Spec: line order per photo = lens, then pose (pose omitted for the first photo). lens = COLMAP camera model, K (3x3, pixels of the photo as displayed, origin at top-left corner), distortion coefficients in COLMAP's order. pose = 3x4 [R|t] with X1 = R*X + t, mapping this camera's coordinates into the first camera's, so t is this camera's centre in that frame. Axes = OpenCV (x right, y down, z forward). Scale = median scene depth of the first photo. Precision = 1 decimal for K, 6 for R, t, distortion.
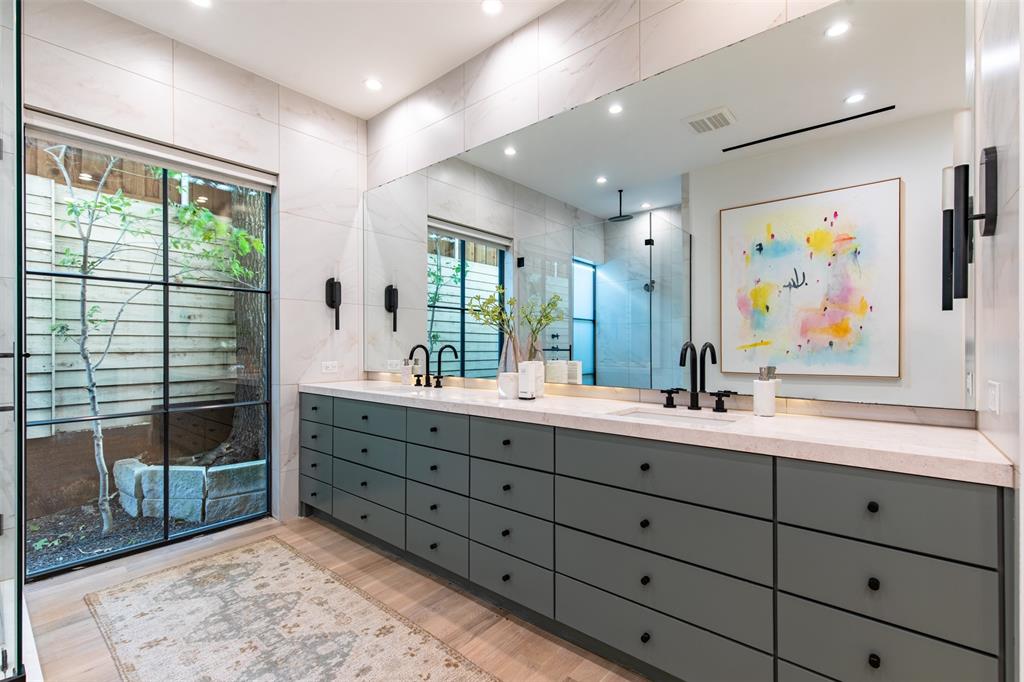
lens RADIAL K [[463.4, 0, 504.6], [0, 463.4, 341.5], [0, 0, 1]] dist [0.008964, -0.001253]
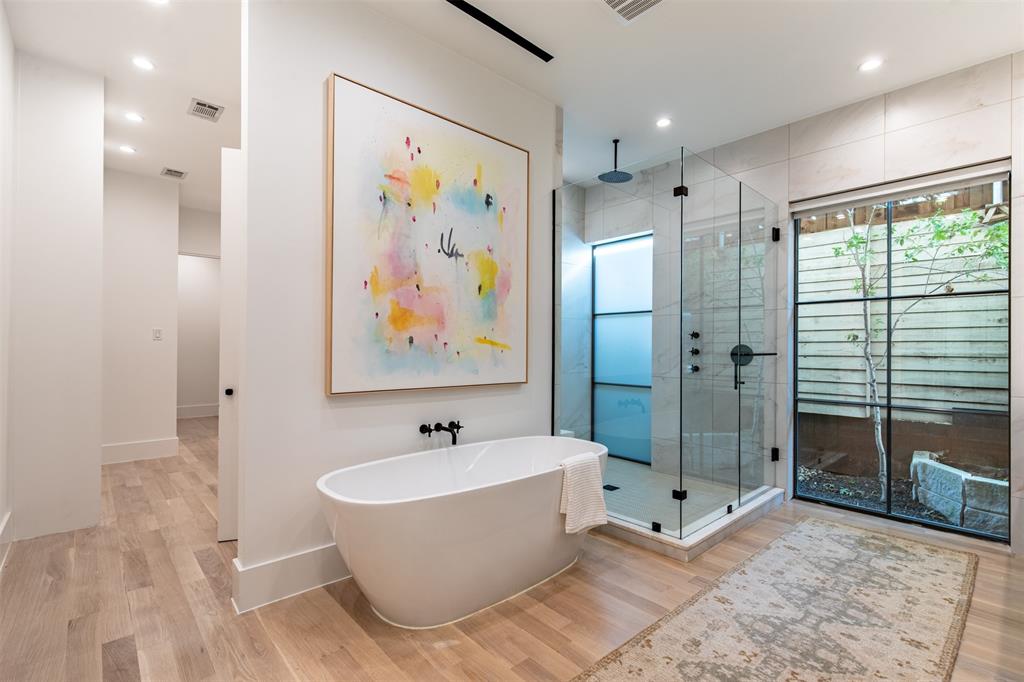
lens RADIAL K [[463.4, 0, 507.4], [0, 463.4, 343.5], [0, 0, 1]] dist [0.008964, -0.001253]
pose [[-0.122769, -0.003265, -0.992430, 0.640796], [0.000624, 0.999994, -0.003367, -0.006186], [0.992435, -0.001033, -0.122766, 0.207445]]
